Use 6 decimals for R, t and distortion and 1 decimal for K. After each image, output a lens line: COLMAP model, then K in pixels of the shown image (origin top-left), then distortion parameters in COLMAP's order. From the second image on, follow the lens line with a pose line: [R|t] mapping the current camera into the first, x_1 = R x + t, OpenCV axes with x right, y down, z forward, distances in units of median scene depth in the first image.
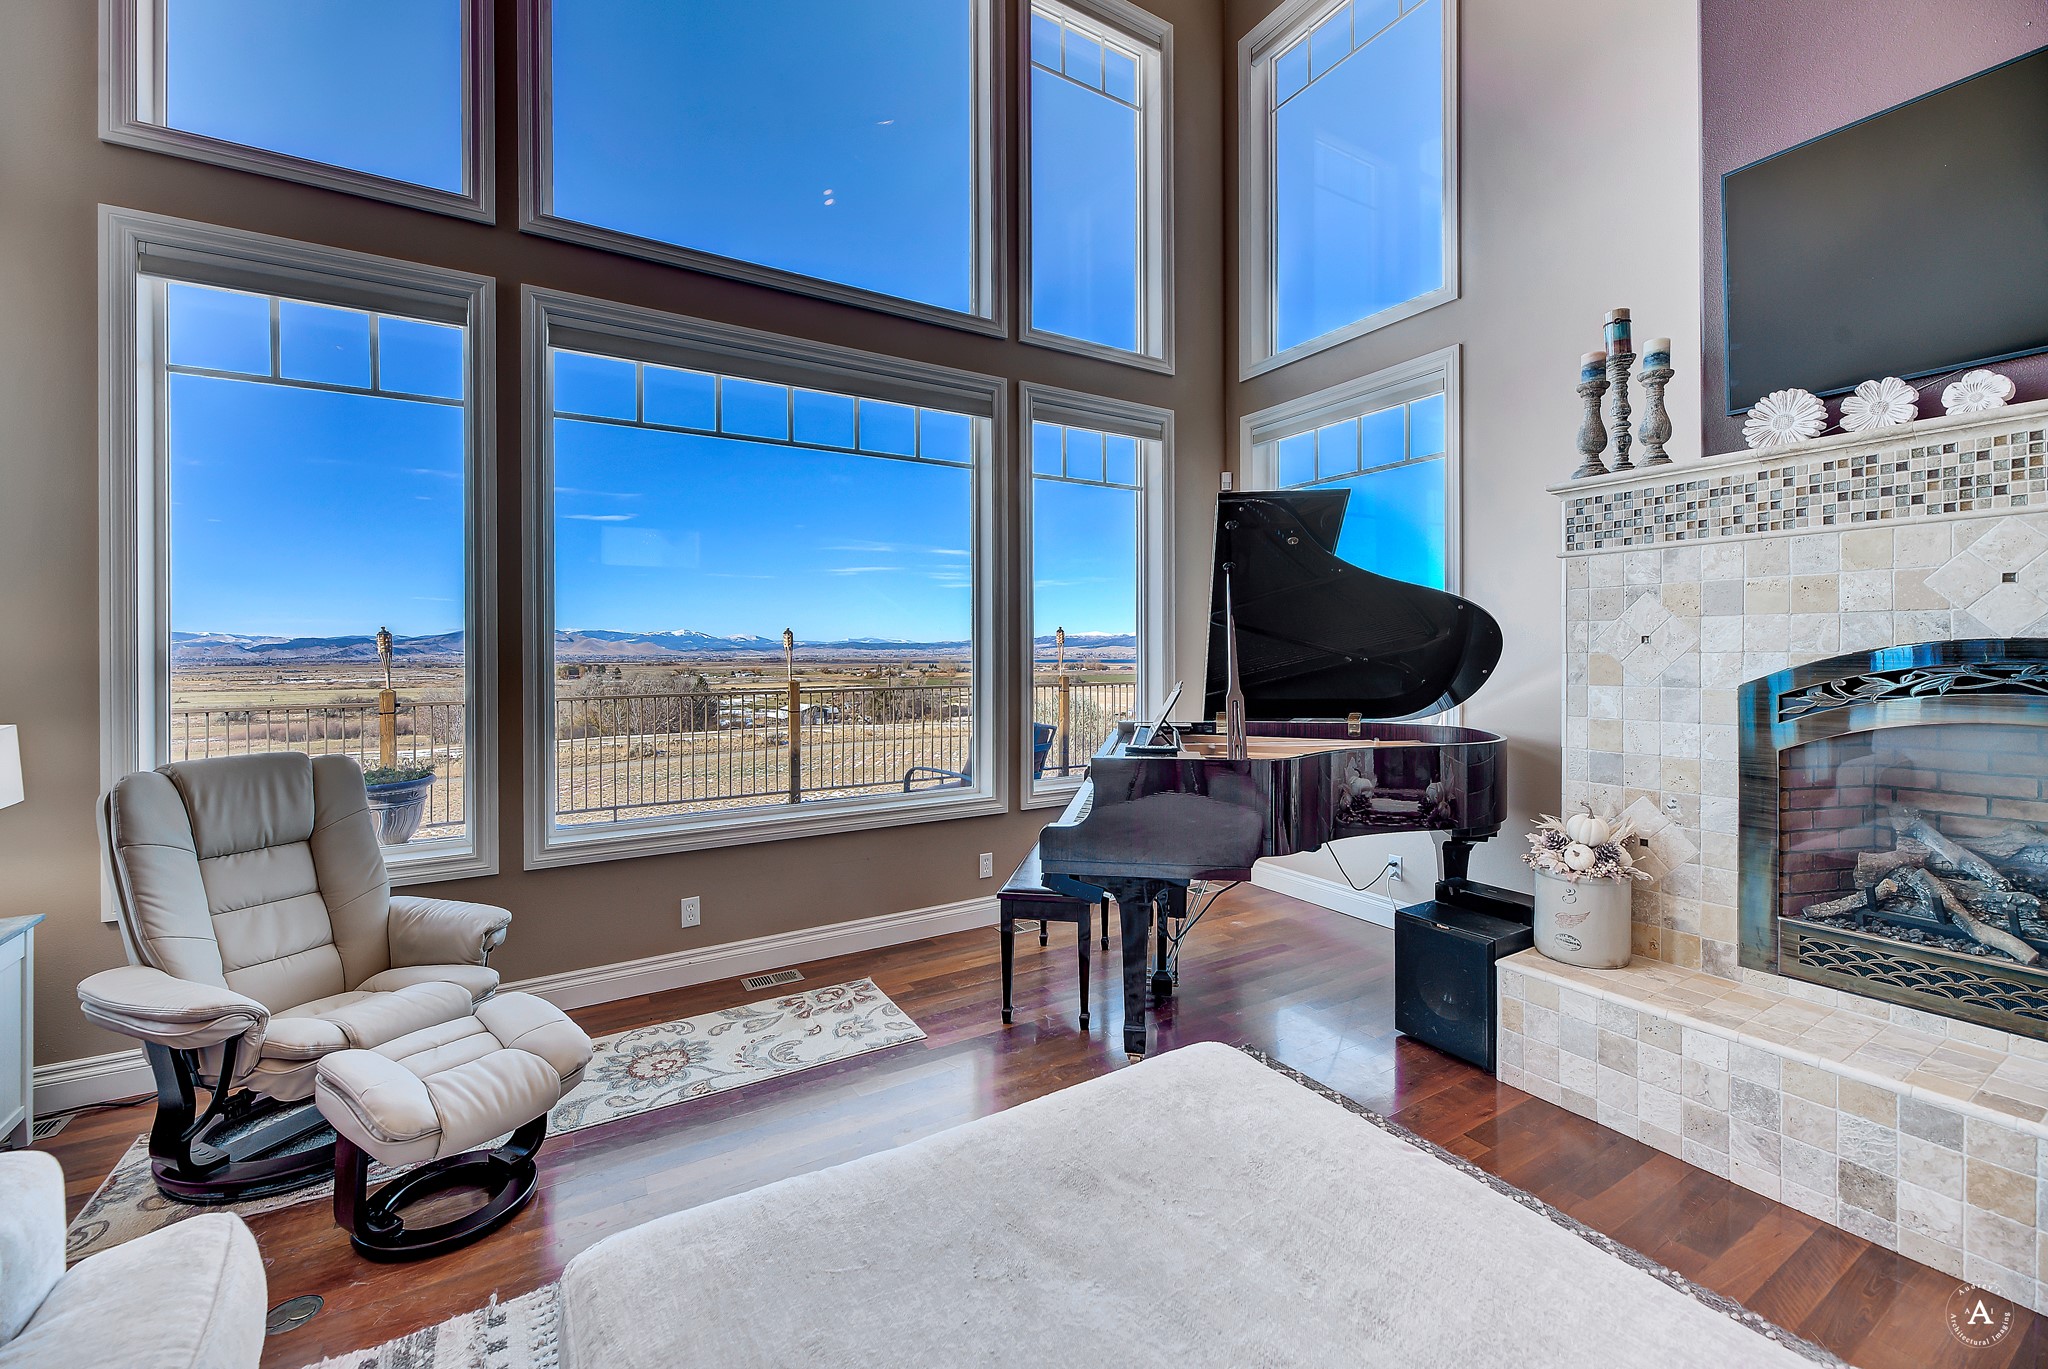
lens RADIAL K [[784.6, 0, 1027.3], [0, 784.6, 671.8], [0, 0, 1]] dist [-0.000716, -0.000356]
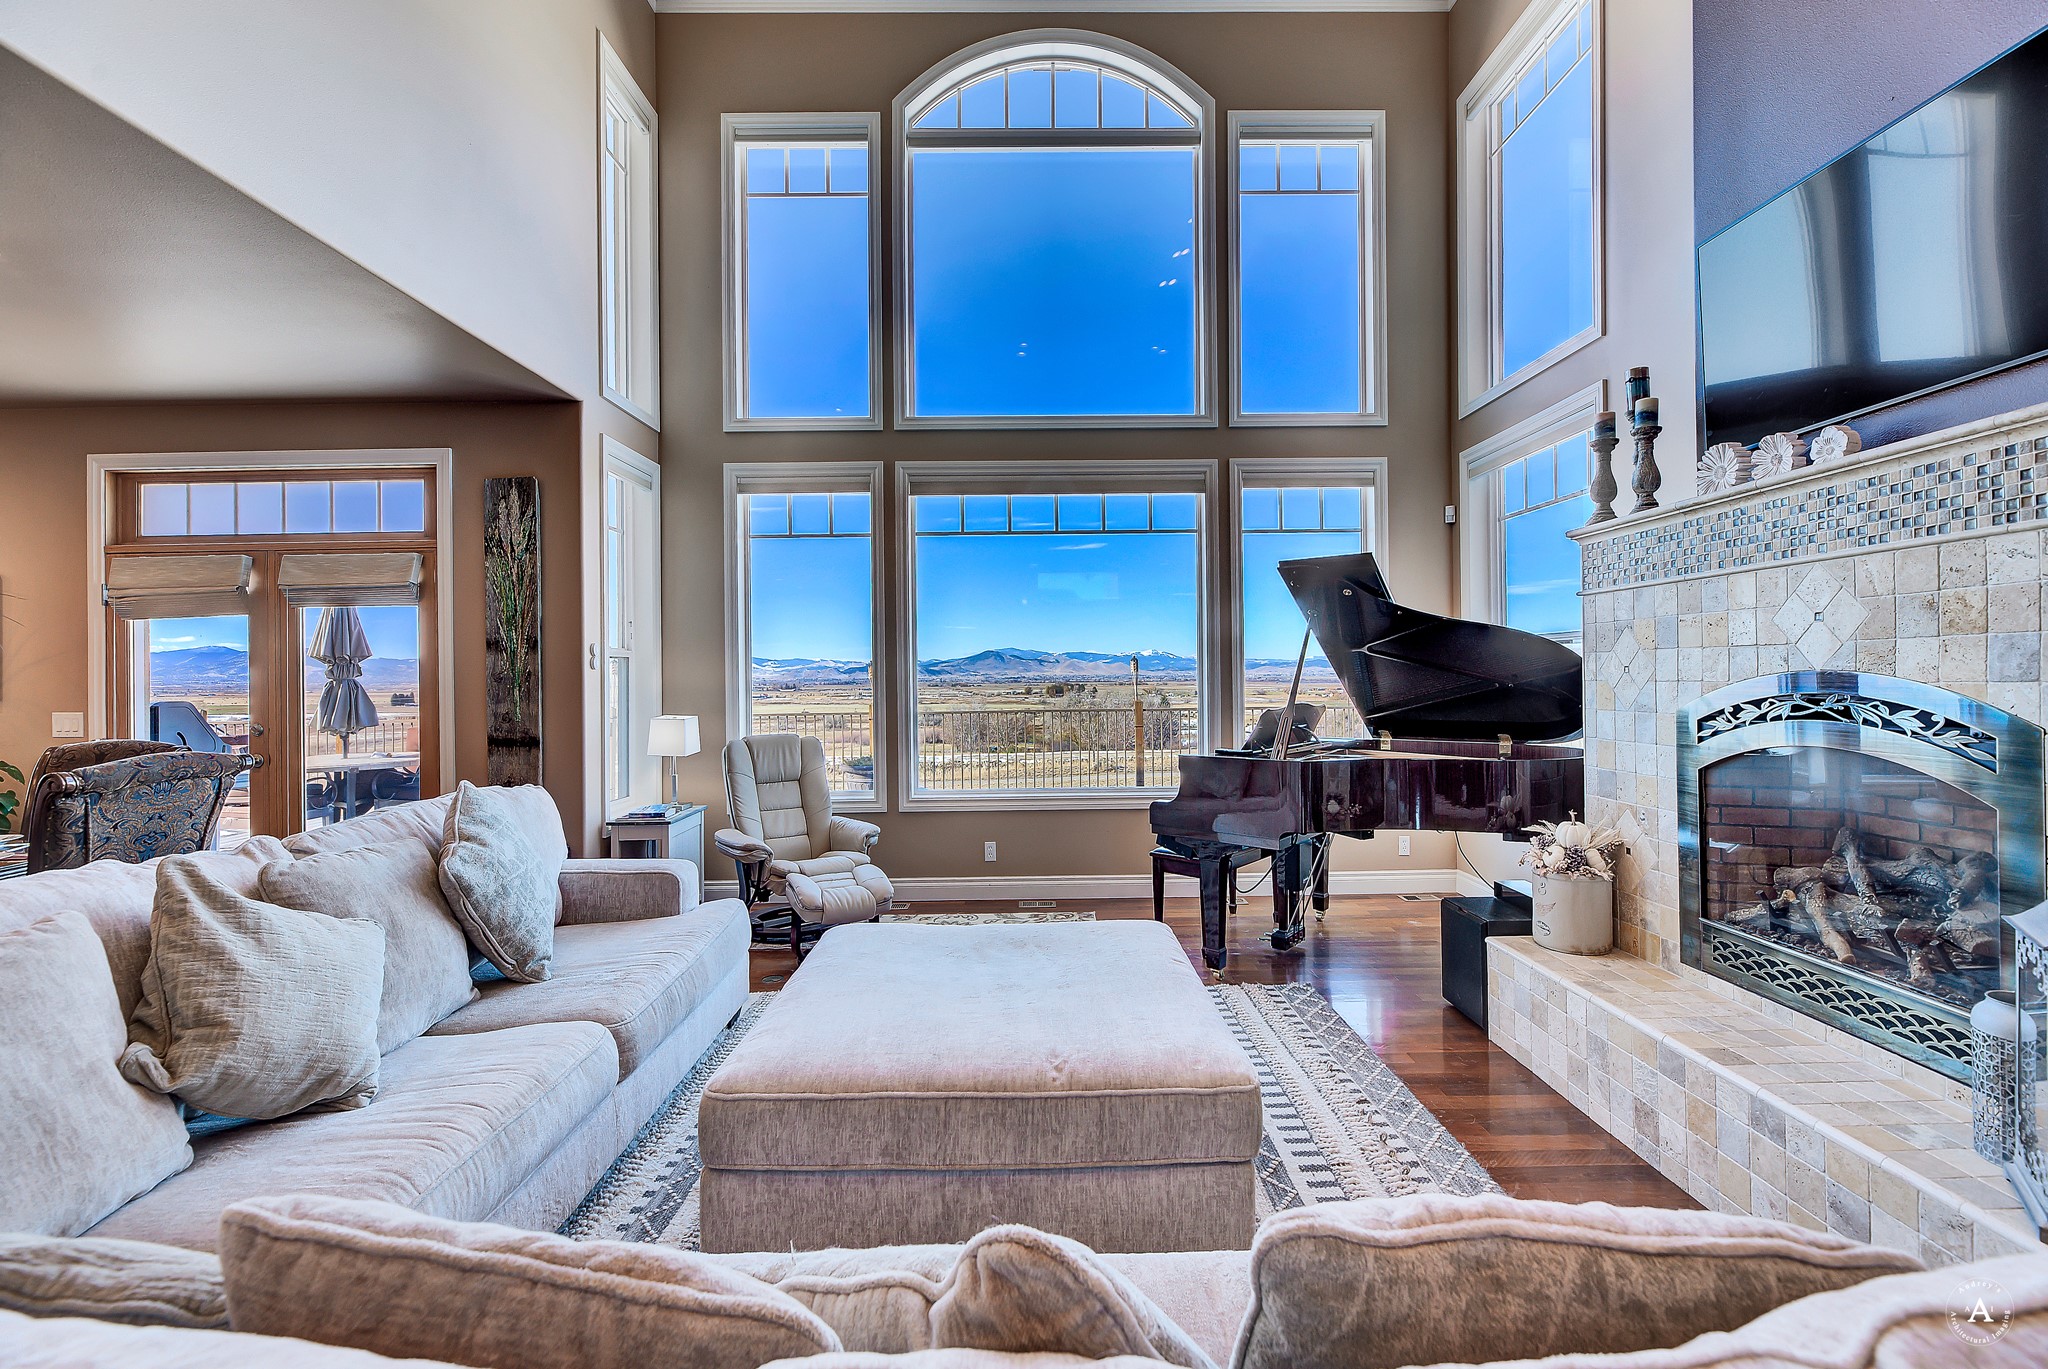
lens RADIAL K [[831.9, 0, 1024.0], [0, 831.9, 684.5], [0, 0, 1]] dist [-0.002099, -0.000118]
pose [[0.844409, 0.002196, -0.535695, 0.690126], [-0.007047, 0.999951, -0.007008, -0.004748], [0.535653, 0.009692, 0.844382, -0.459453]]
